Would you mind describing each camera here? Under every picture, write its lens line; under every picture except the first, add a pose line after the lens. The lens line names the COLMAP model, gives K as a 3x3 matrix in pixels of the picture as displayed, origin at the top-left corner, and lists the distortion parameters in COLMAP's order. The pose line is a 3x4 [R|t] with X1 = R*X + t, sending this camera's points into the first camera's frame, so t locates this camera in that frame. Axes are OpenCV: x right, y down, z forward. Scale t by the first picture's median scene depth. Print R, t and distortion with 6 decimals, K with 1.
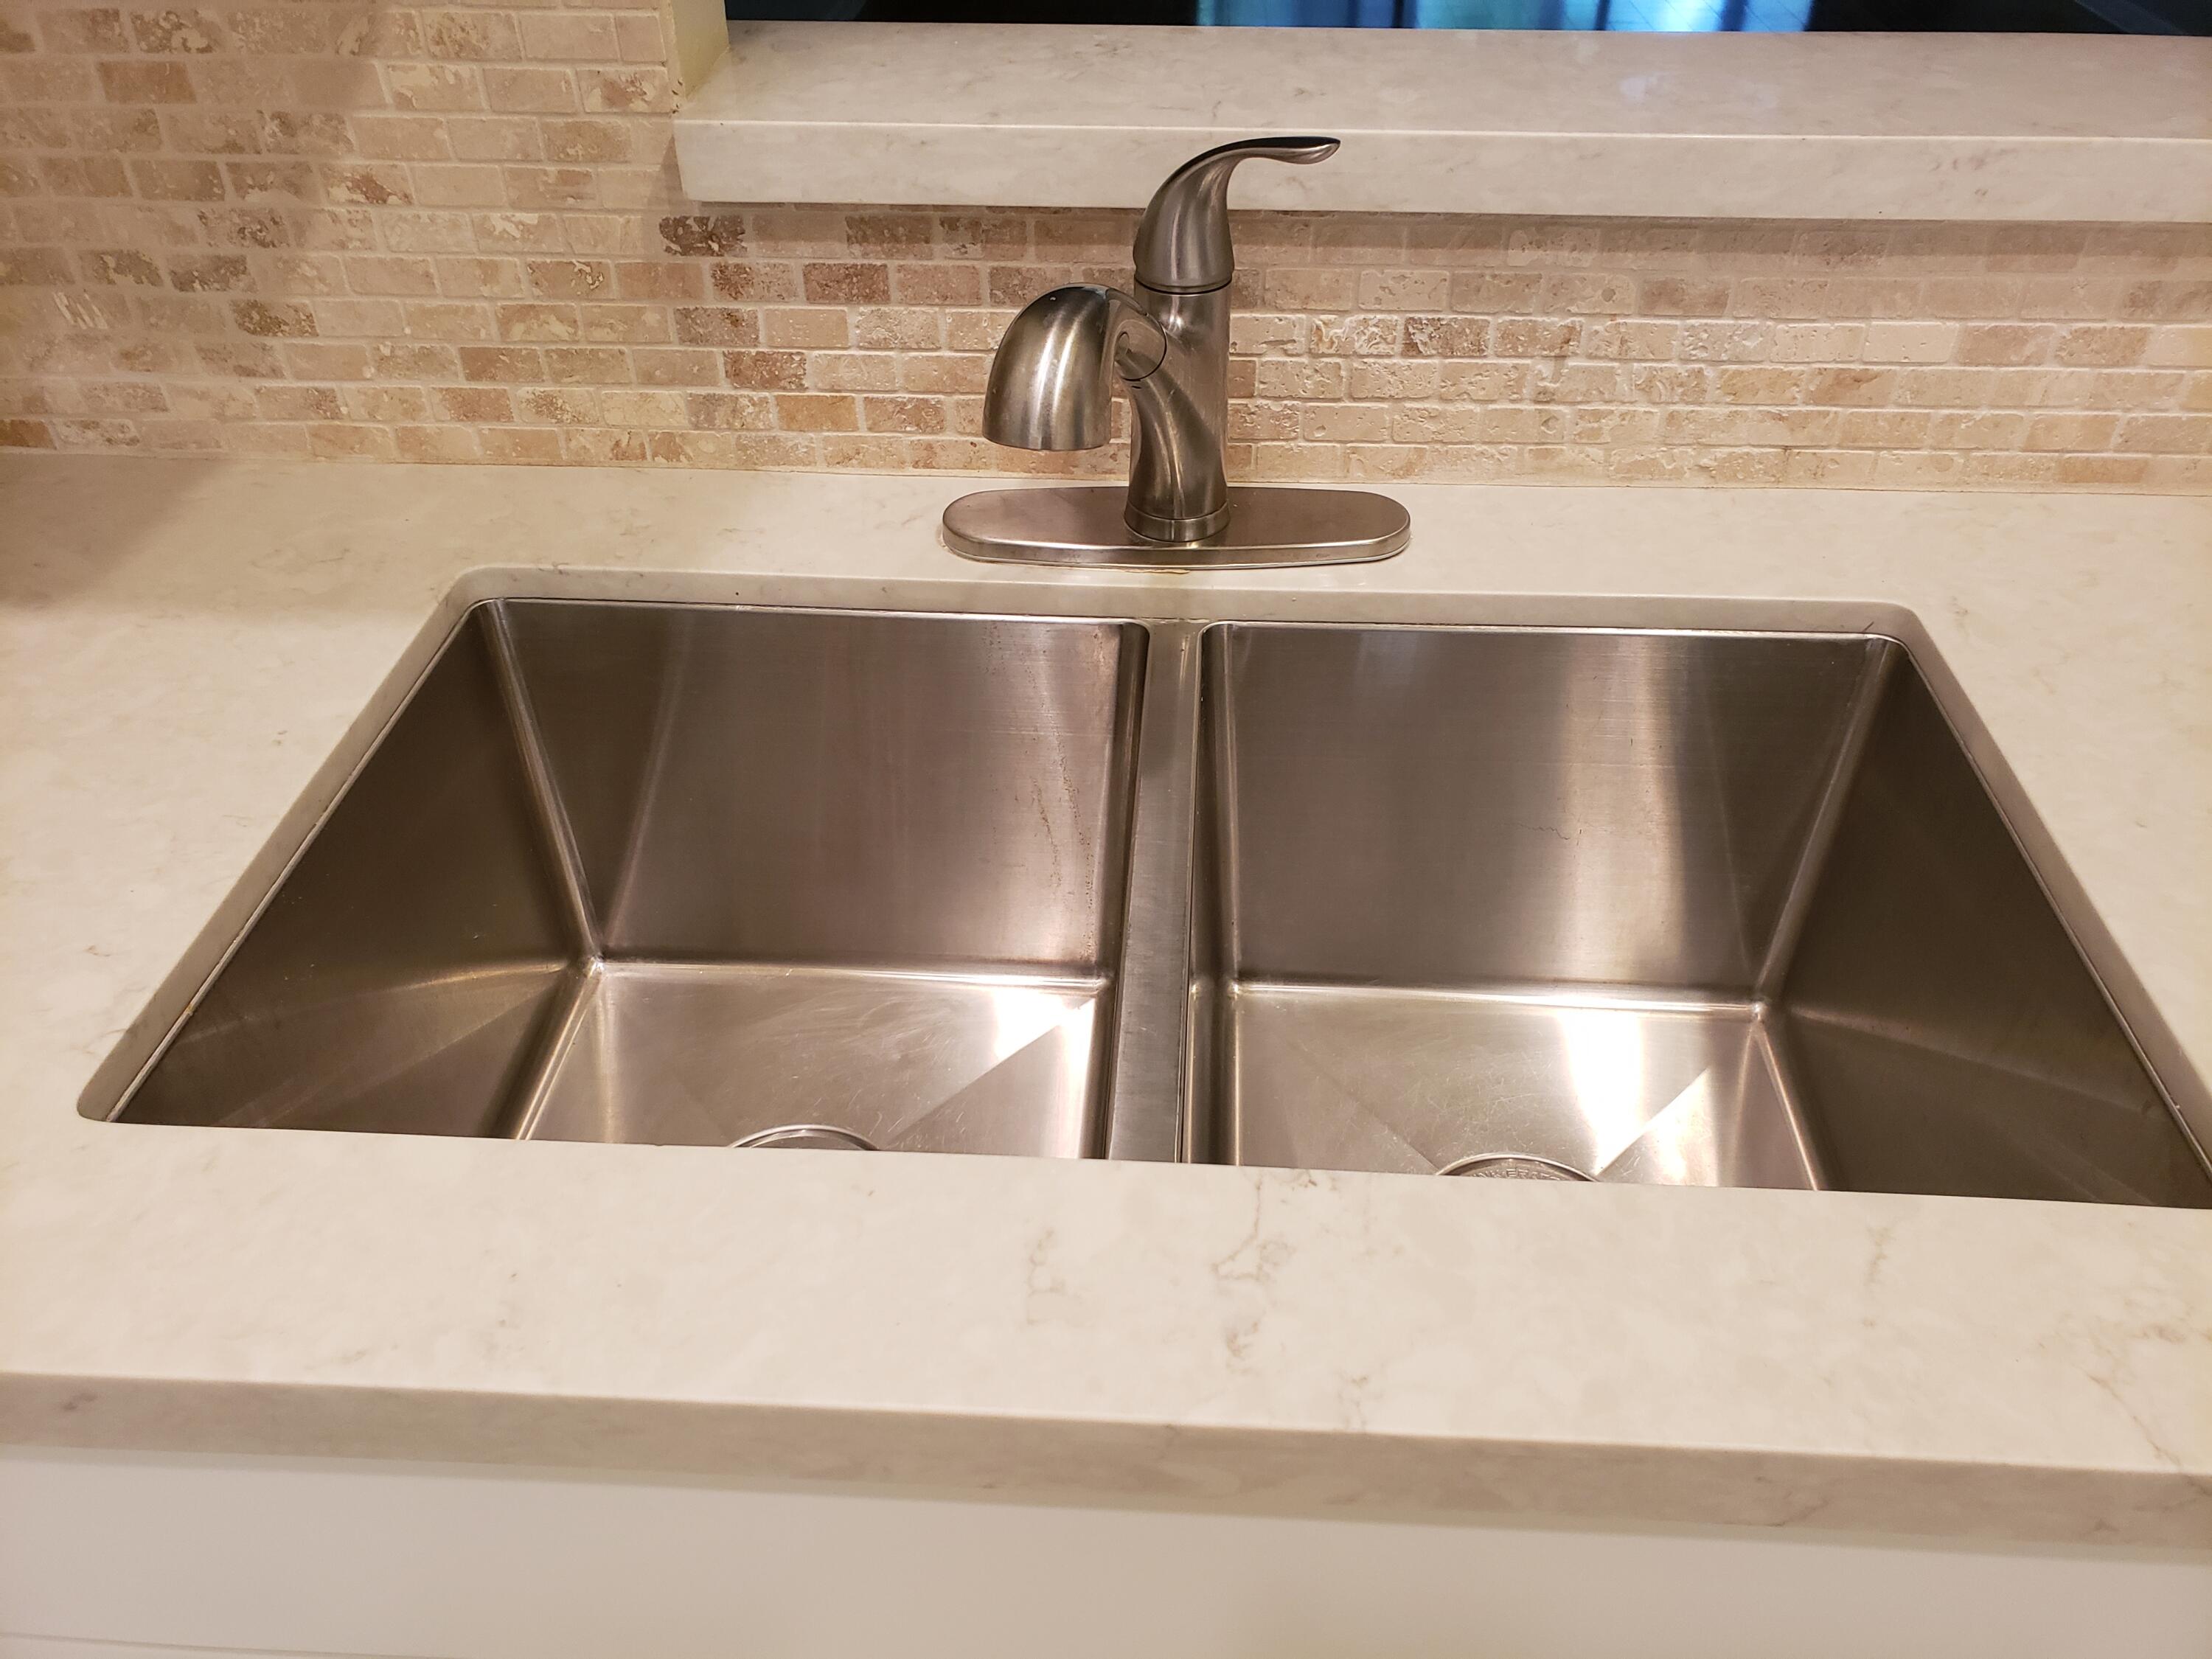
lens RADIAL K [[1700.1, 0, 1115.2], [0, 1700.1, 824.9], [0, 0, 1]] dist [0.010891, 0.002976]
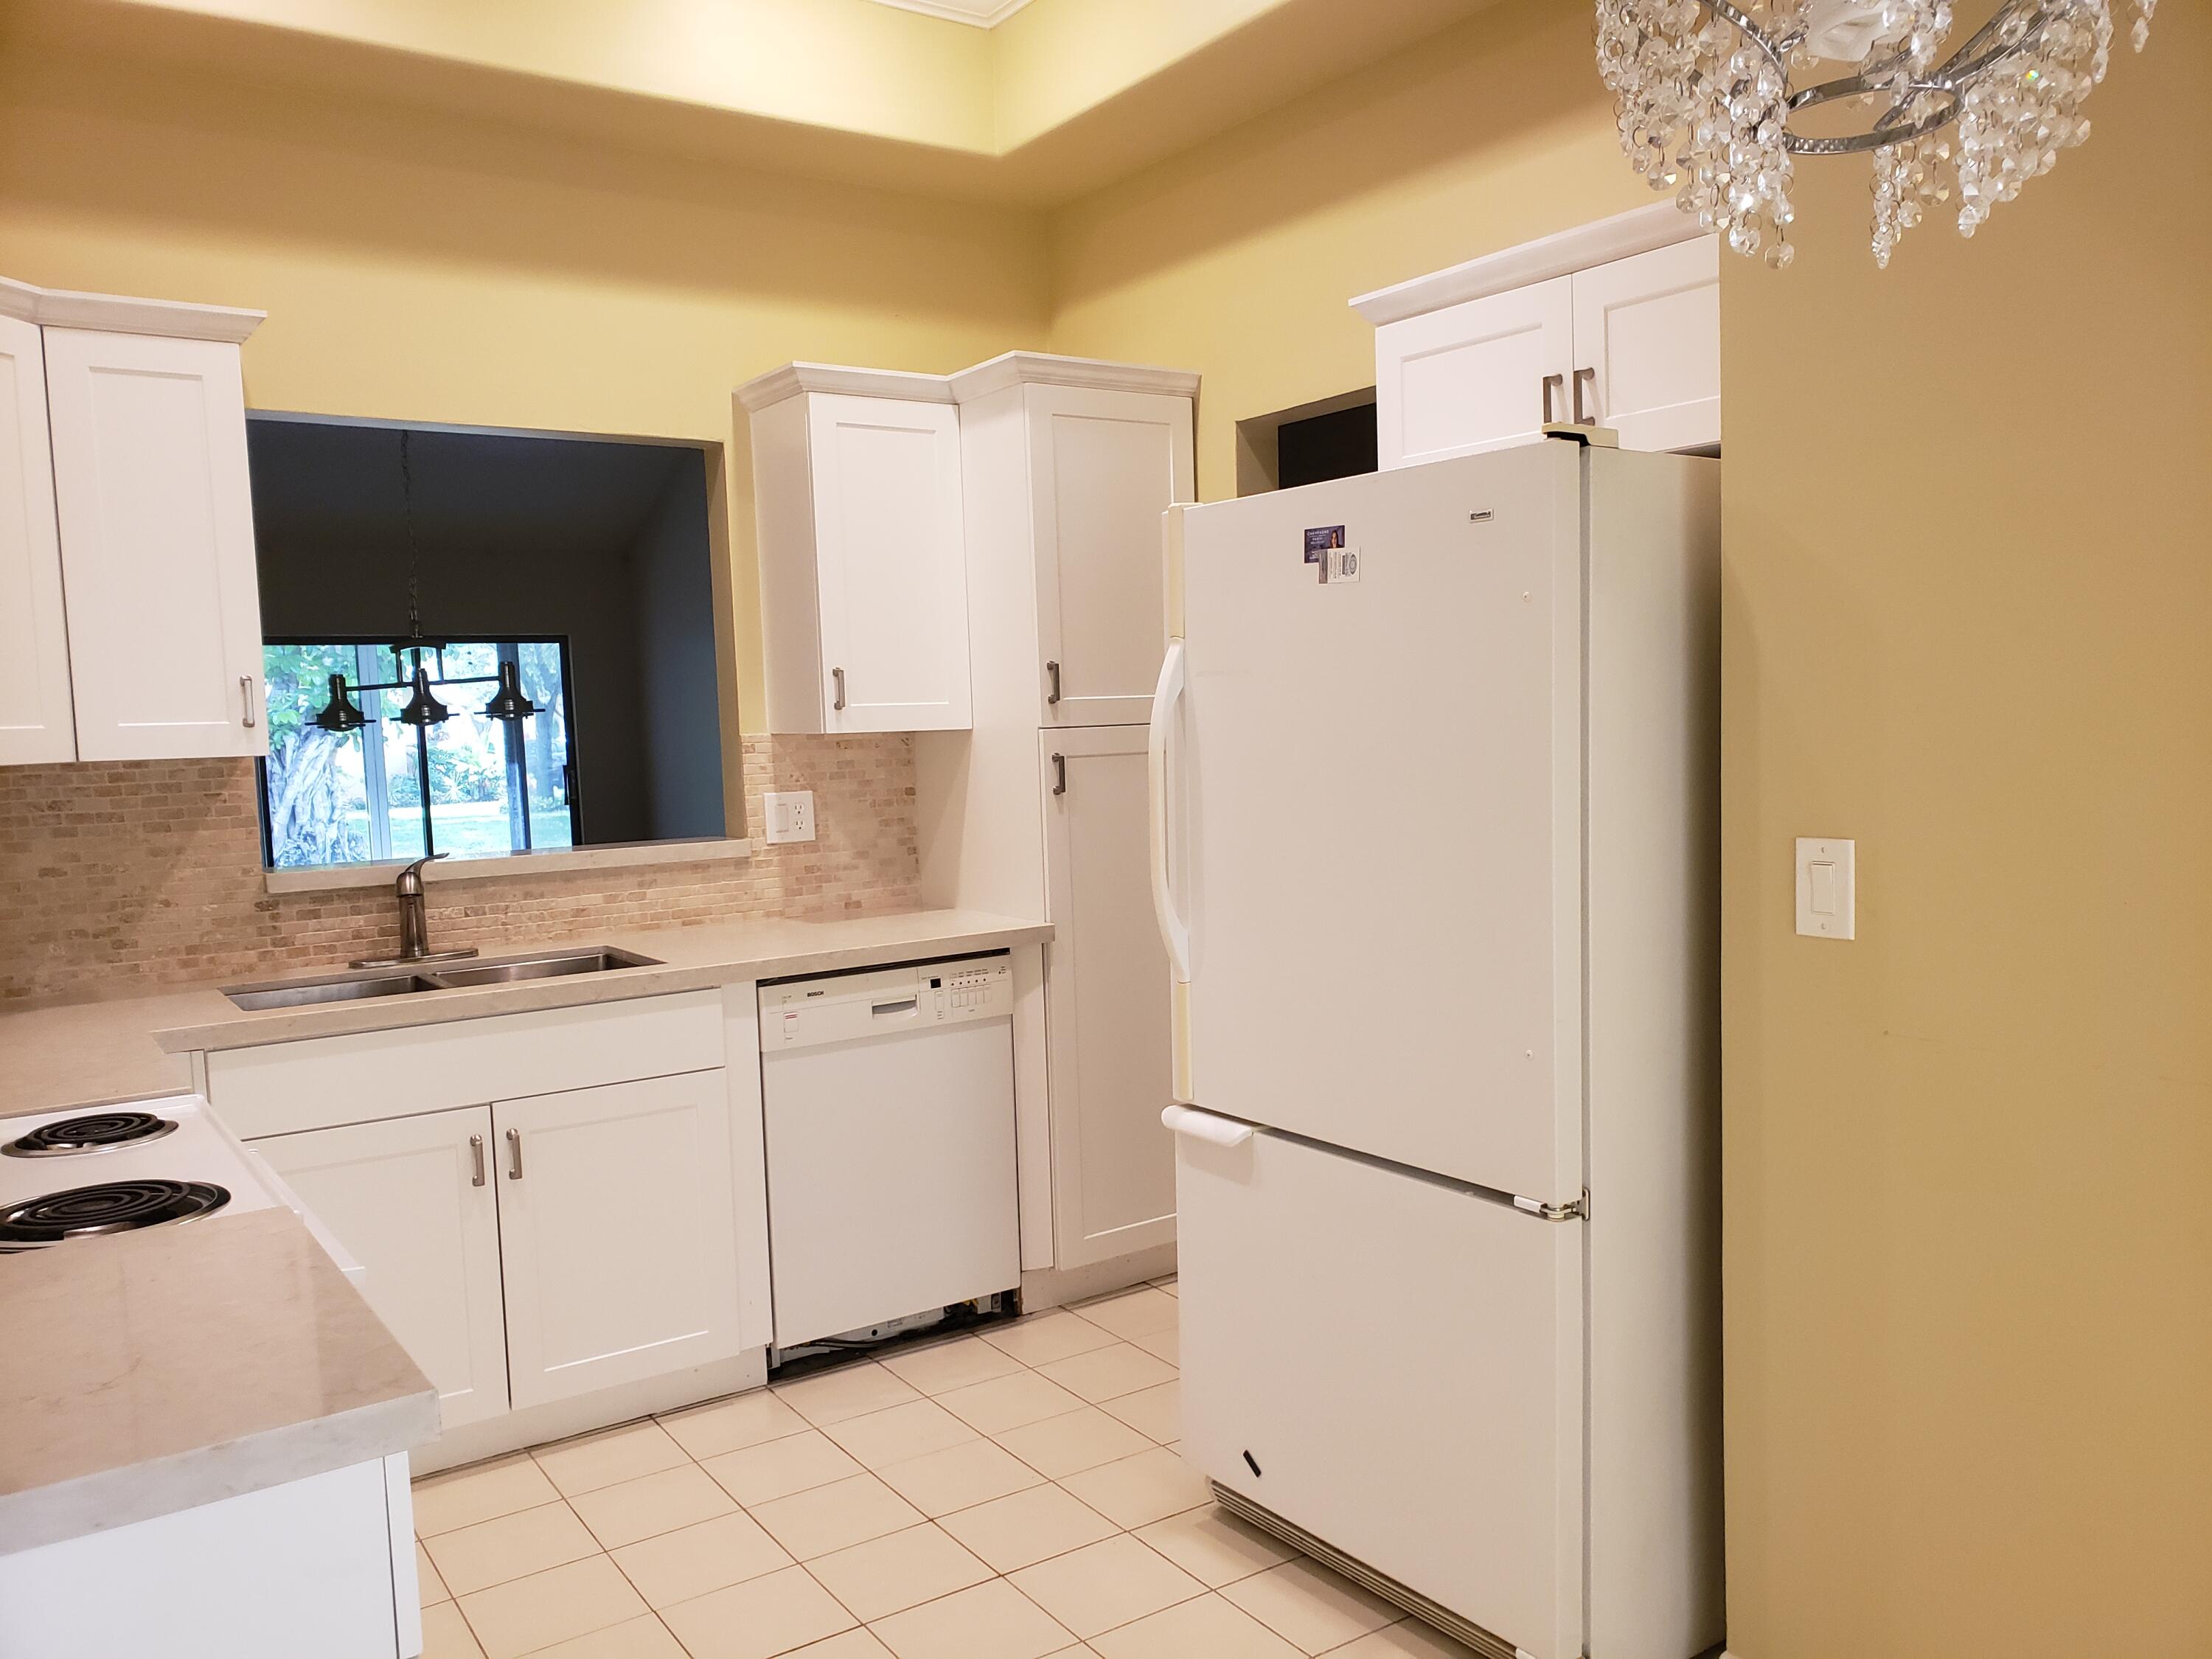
lens RADIAL K [[1700.1, 0, 1118.0], [0, 1700.1, 834.6], [0, 0, 1]] dist [0.010891, 0.002976]
pose [[0.790352, -0.072301, 0.608372, -1.006431], [0.394638, 0.819638, -0.415276, 1.774406], [-0.468620, 0.568301, 0.676336, -2.436260]]
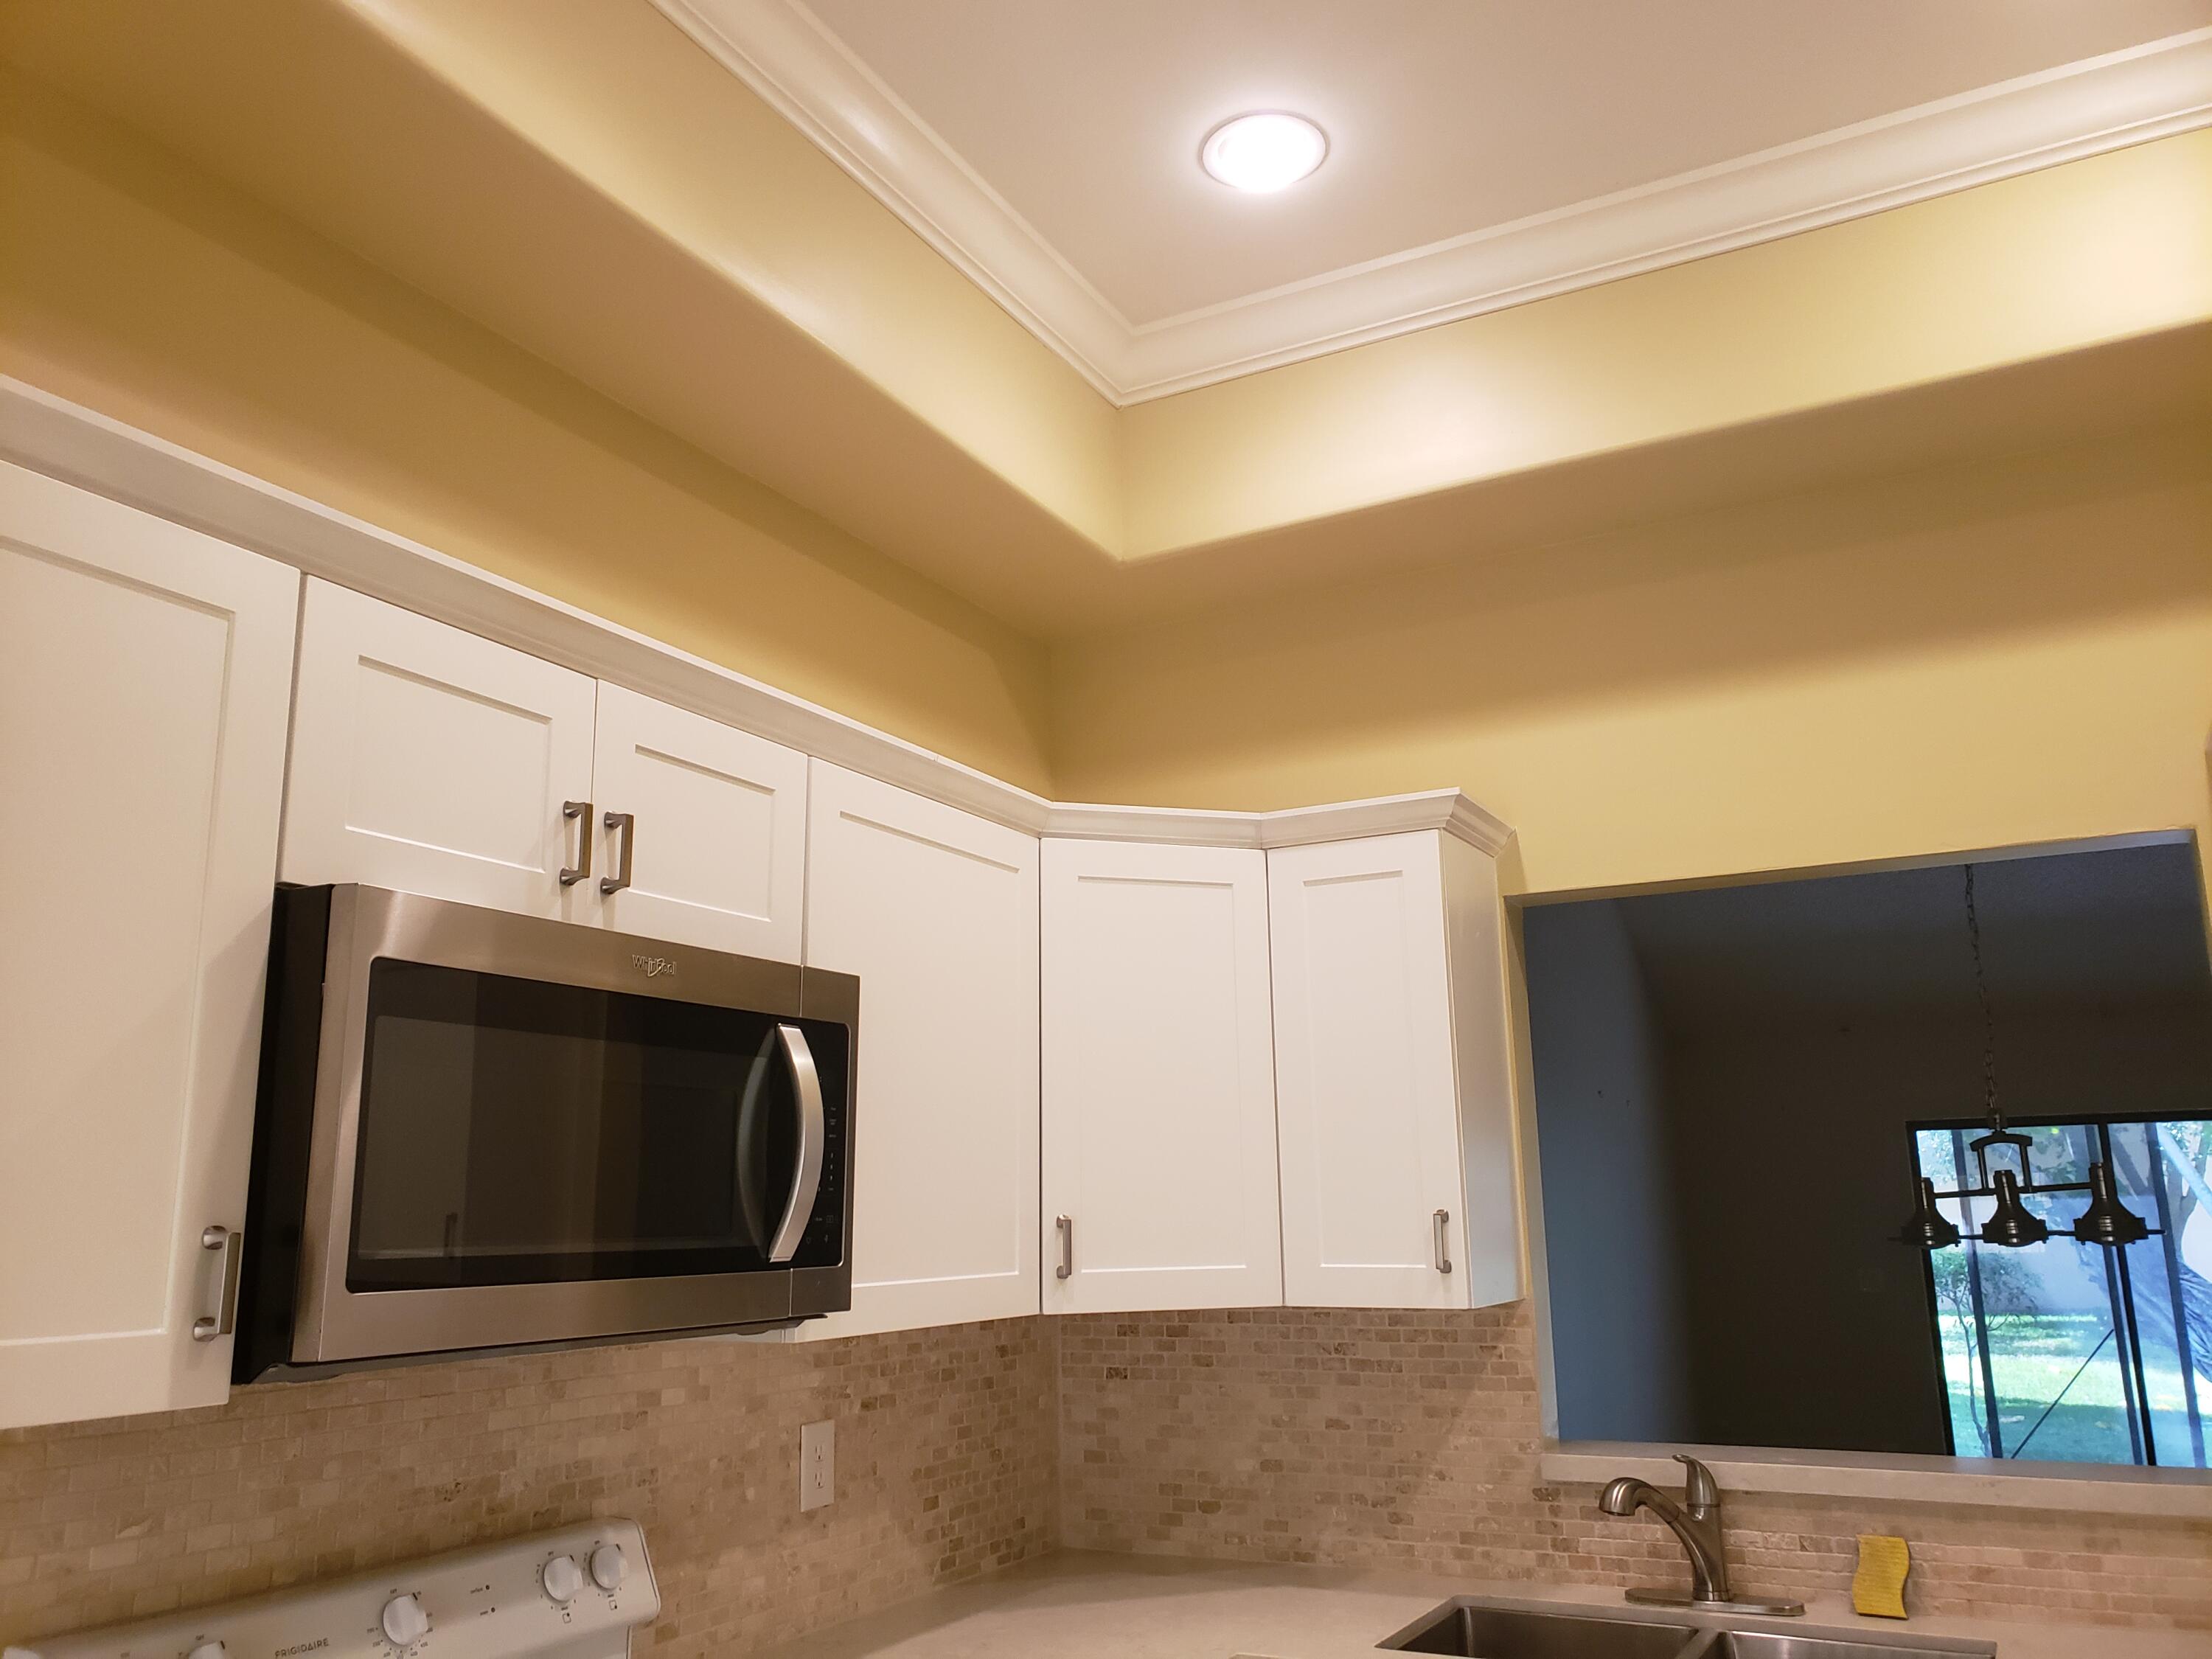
lens RADIAL K [[1700.1, 0, 1143.7], [0, 1700.1, 878.0], [0, 0, 1]] dist [0.010891, 0.002976]
pose [[0.906363, -0.102656, -0.409838, 0.446637], [-0.237940, 0.677553, -0.695921, 1.149359], [0.349128, 0.728275, 0.589683, -1.769464]]
